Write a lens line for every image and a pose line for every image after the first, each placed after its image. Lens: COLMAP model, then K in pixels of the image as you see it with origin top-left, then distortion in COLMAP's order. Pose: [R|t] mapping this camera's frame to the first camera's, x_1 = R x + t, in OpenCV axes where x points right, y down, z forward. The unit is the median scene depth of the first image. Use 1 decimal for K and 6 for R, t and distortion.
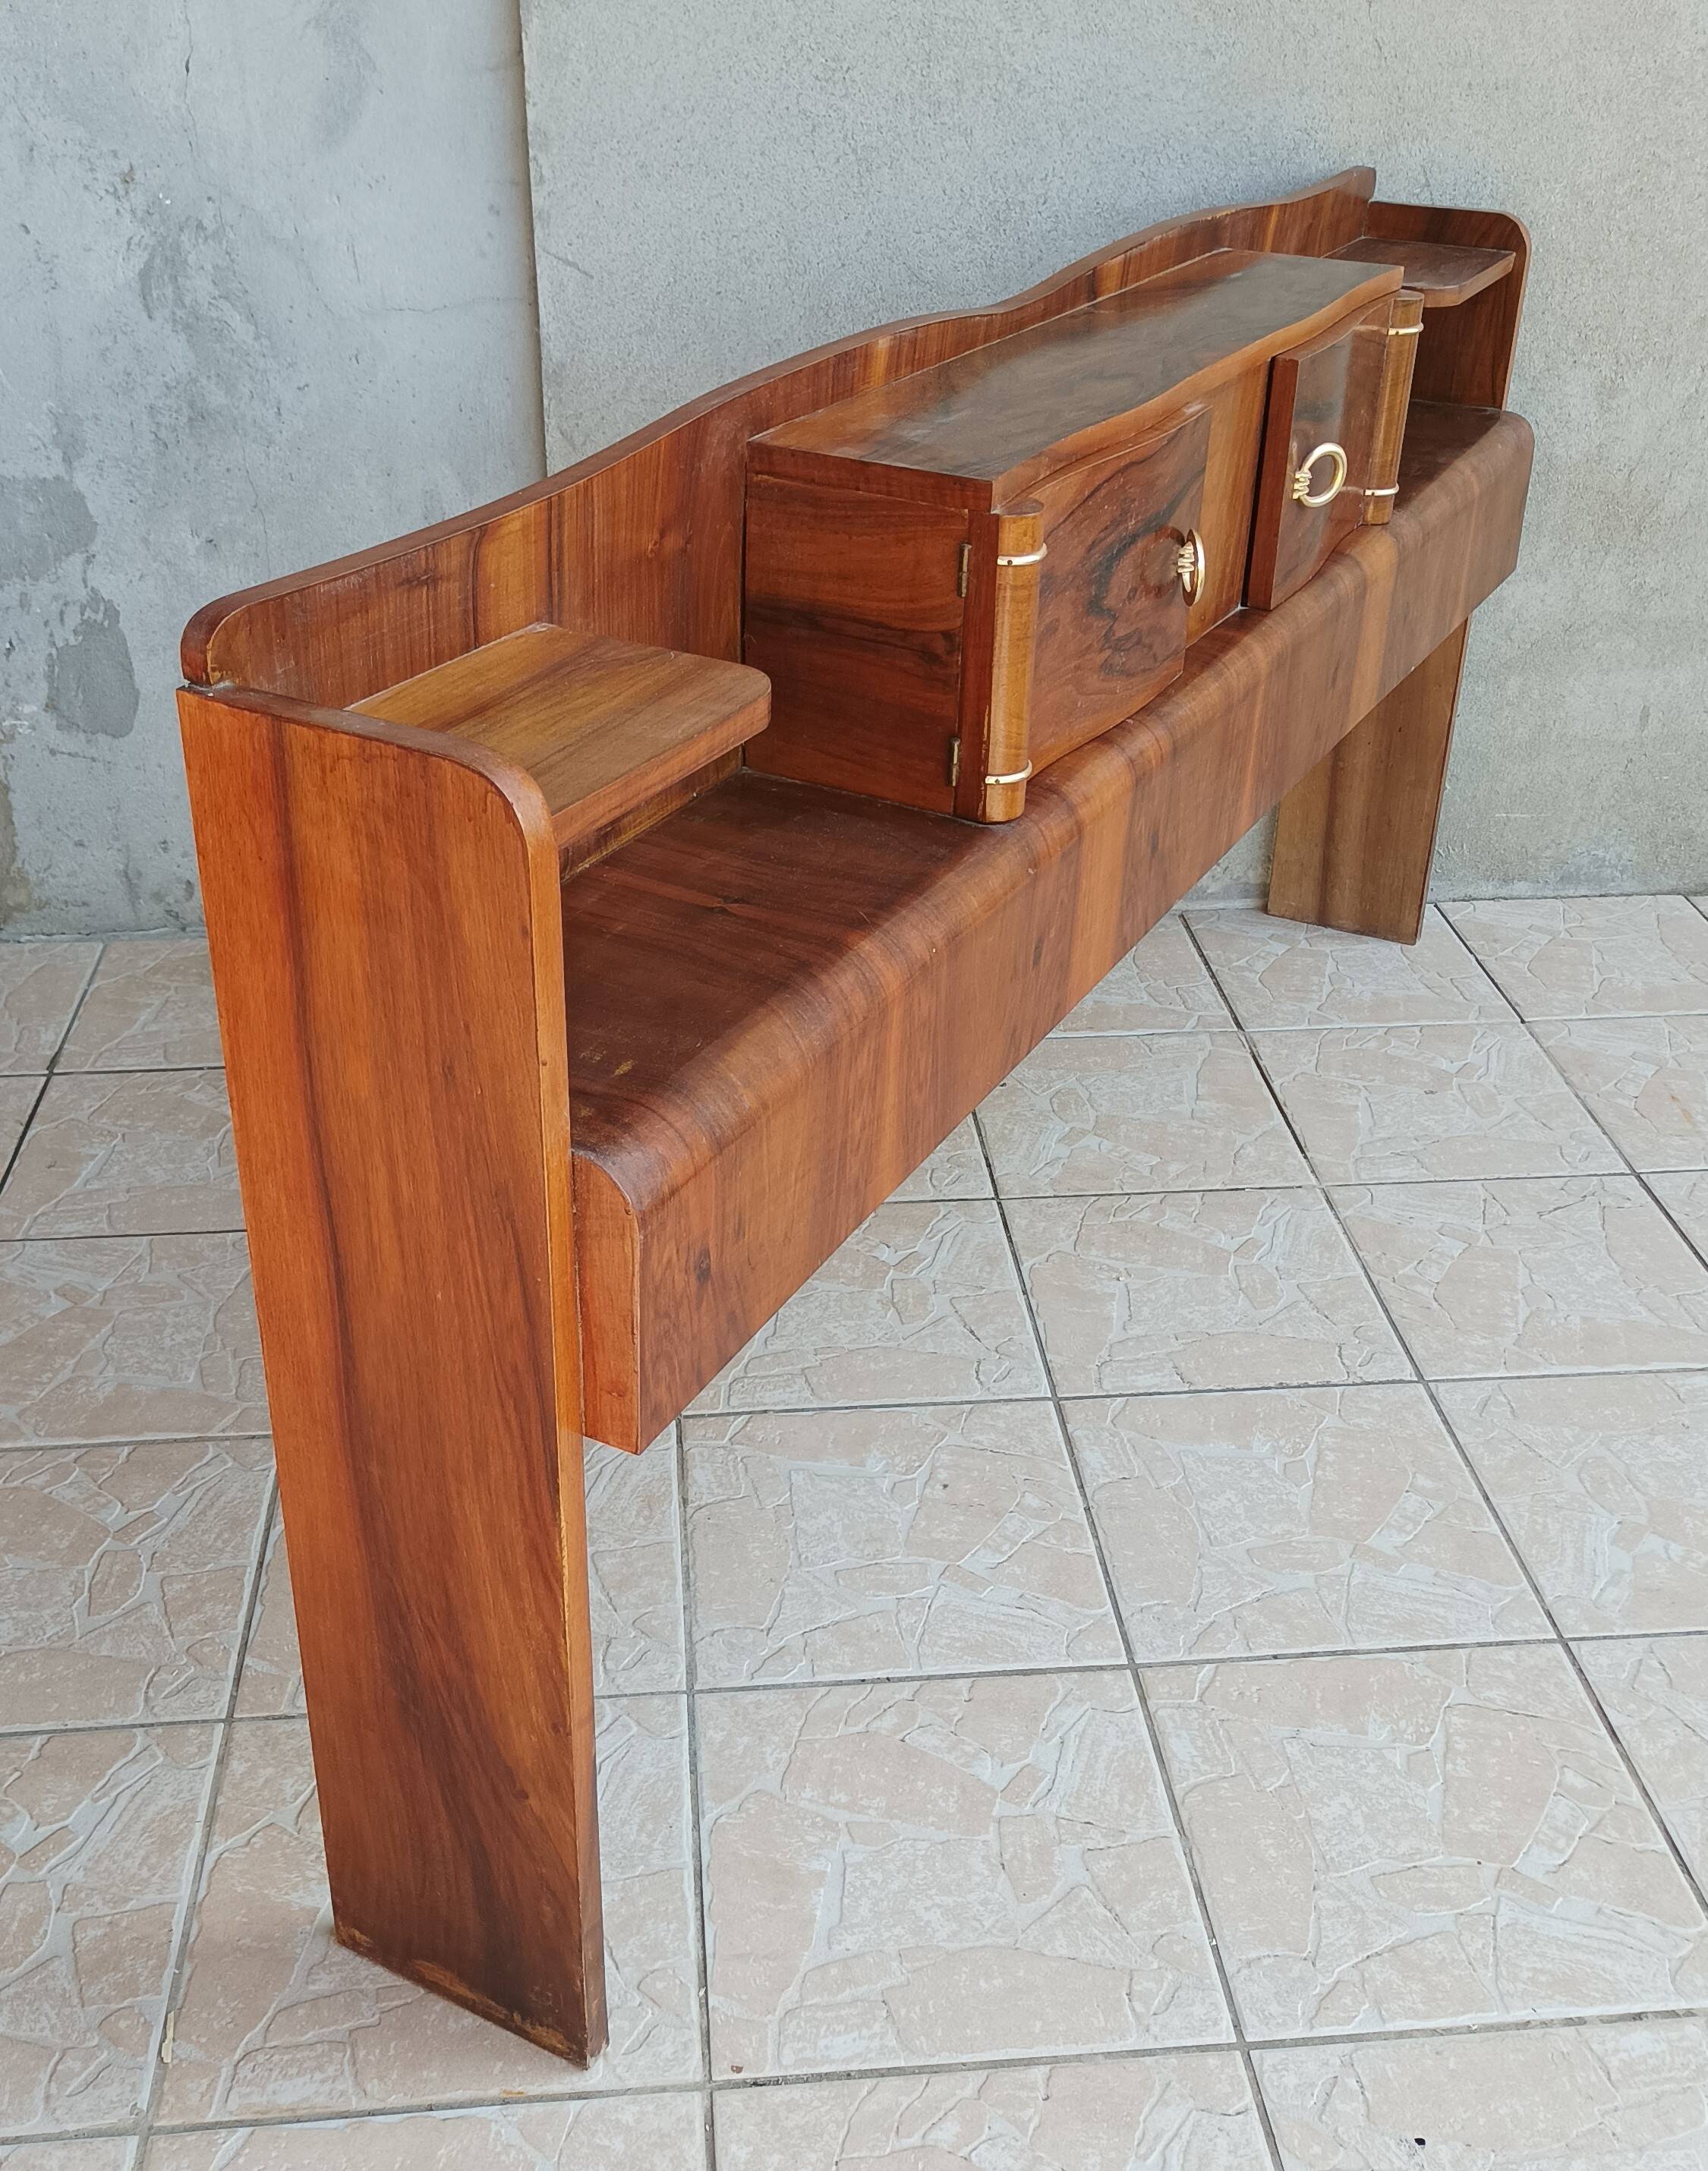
lens RADIAL K [[2237.4, 0, 850.0], [0, 2237.4, 1128.6], [0, 0, 1]] dist [0.009845, 0.002064]
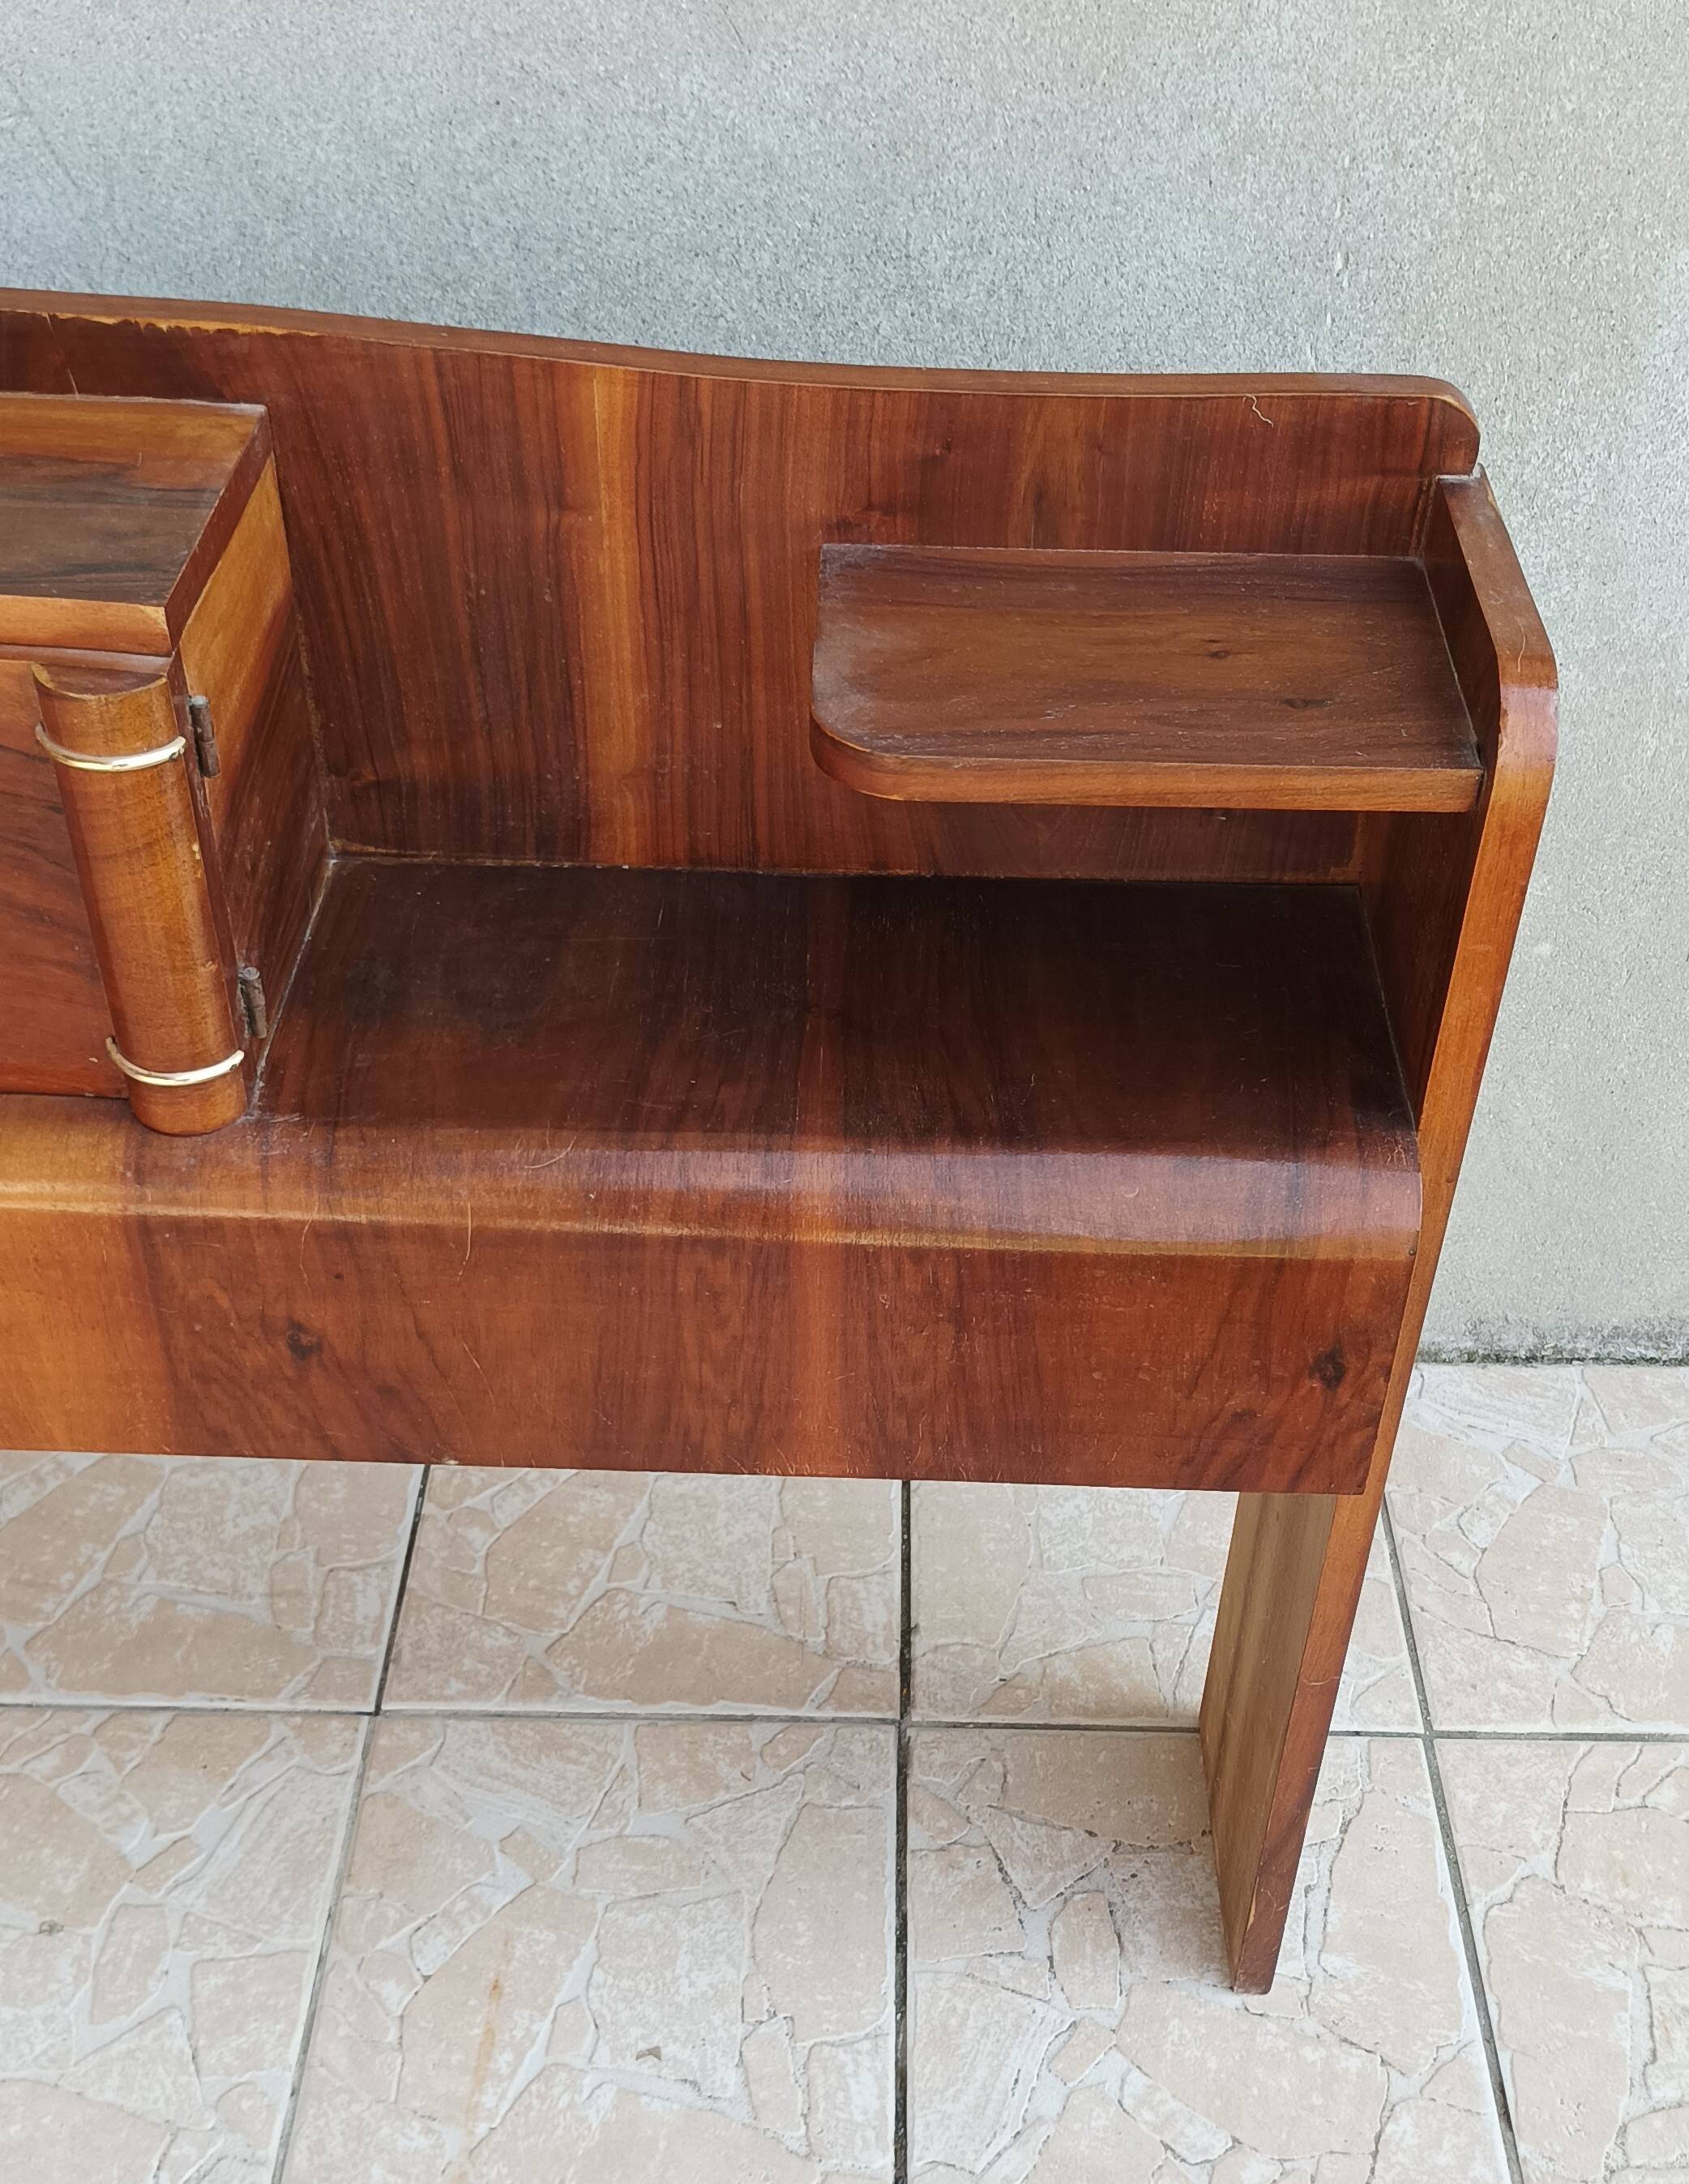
lens RADIAL K [[2400.5, 0, 909.5], [0, 2400.5, 1154.4], [0, 0, 1]] dist [0.023465, -0.020645]
pose [[0.995348, 0.078113, -0.056394, 0.479500], [-0.067399, 0.982831, 0.171760, -0.306638], [0.068842, -0.167160, 0.983523, 0.488432]]
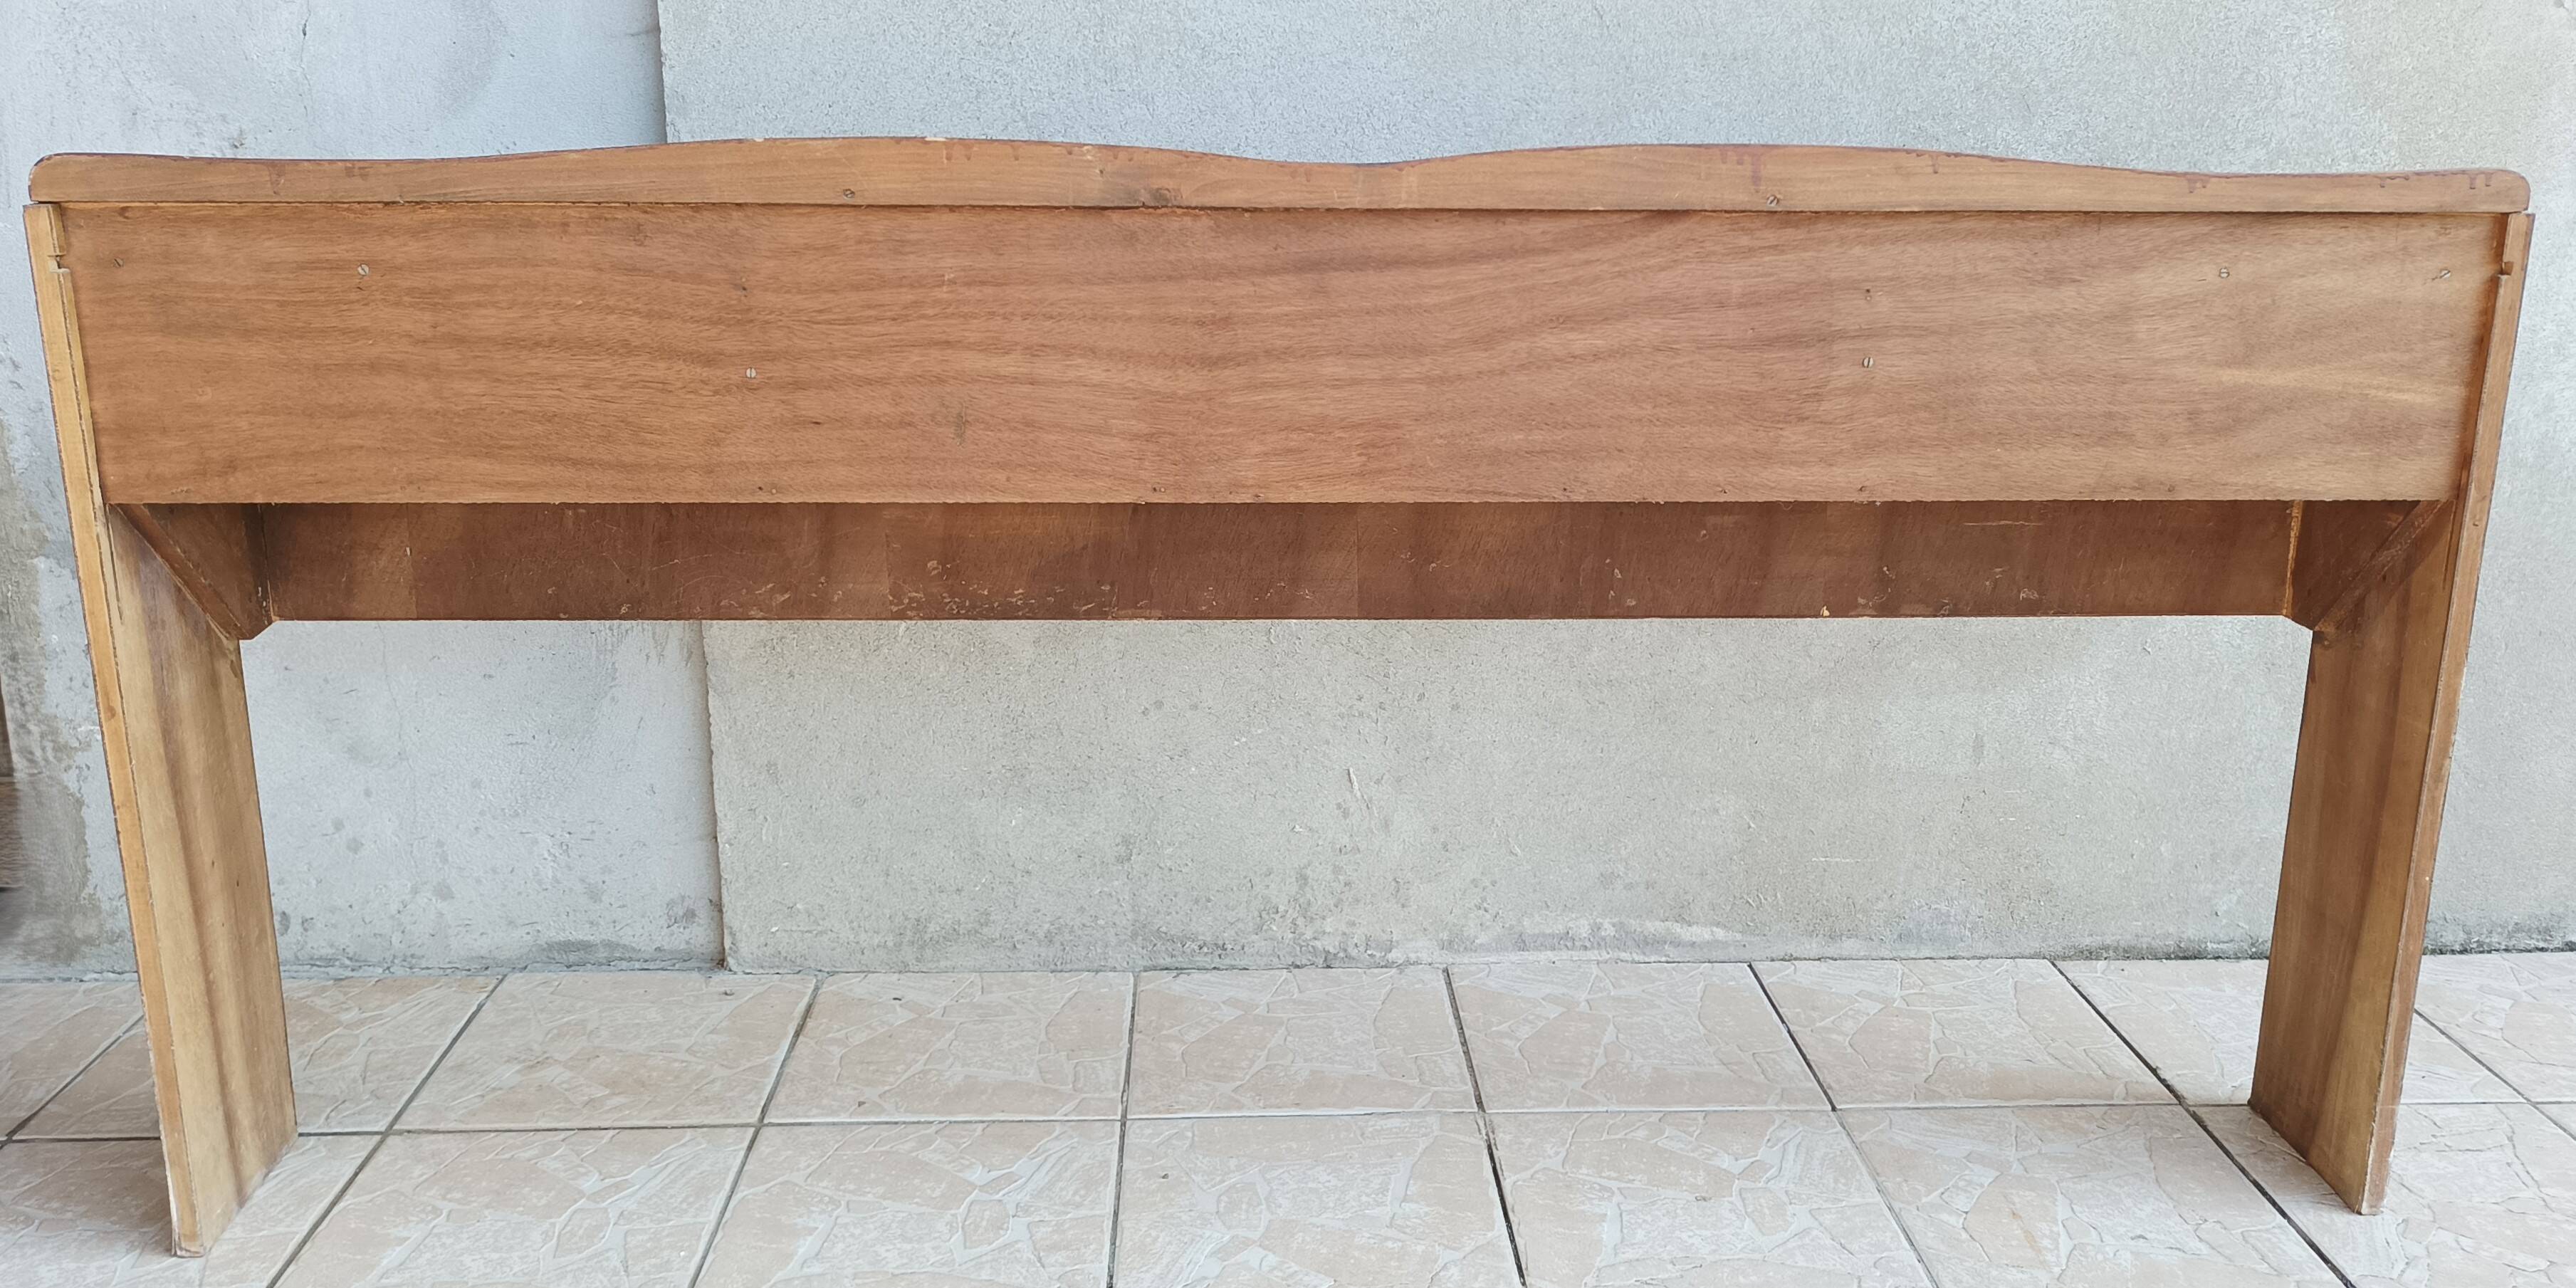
lens RADIAL K [[2096.5, 0, 1306.4], [0, 2096.5, 614.2], [0, 0, 1]] dist [0.042934, -0.044181]
pose [[0.998724, 0.008793, -0.049734, 0.155247], [-0.021745, 0.963648, -0.266290, -0.014172], [0.045584, 0.267031, 0.962609, 0.224006]]
